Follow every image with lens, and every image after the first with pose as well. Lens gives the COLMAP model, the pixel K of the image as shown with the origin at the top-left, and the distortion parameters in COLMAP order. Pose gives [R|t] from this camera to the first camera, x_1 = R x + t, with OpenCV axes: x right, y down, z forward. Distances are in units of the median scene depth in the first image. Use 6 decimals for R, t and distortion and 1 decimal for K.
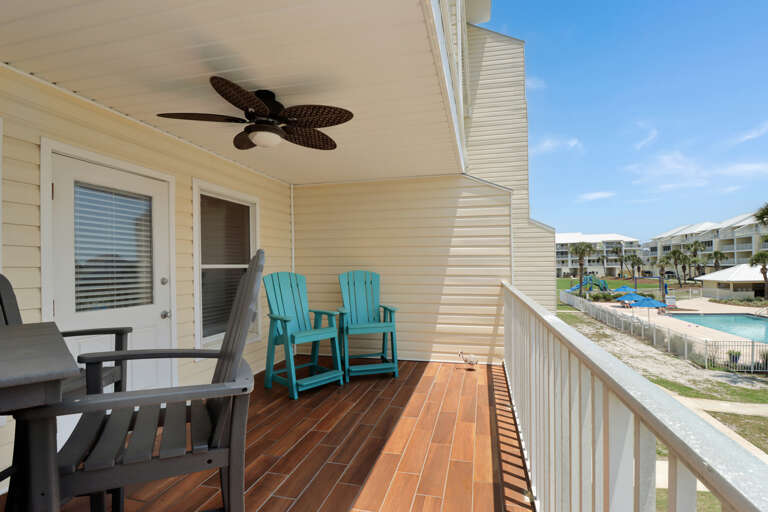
lens RADIAL K [[379.3, 0, 385.4], [0, 379.3, 261.7], [0, 0, 1]] dist [-0.007154, -0.004922]
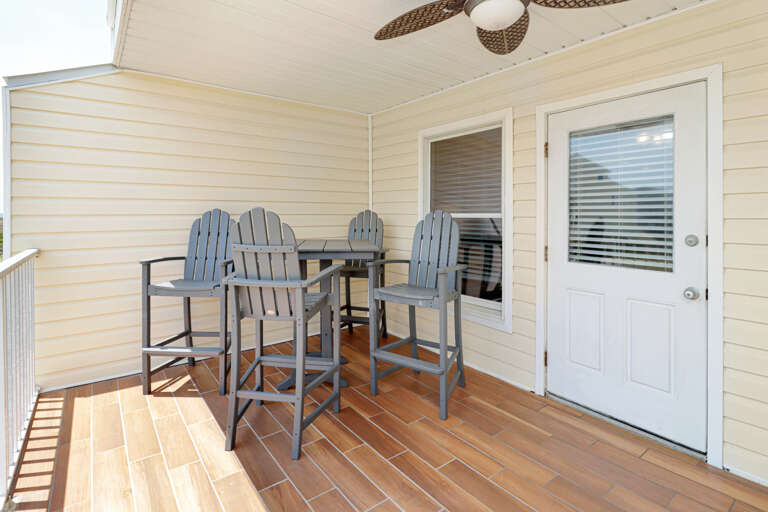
lens RADIAL K [[379.3, 0, 375.6], [0, 379.3, 217.7], [0, 0, 1]] dist [-0.007154, -0.004922]
pose [[-0.633350, 0.002300, -0.773862, 0.299033], [0.002722, 0.999996, 0.000744, 0.013879], [0.773861, -0.001636, -0.633353, 1.240573]]
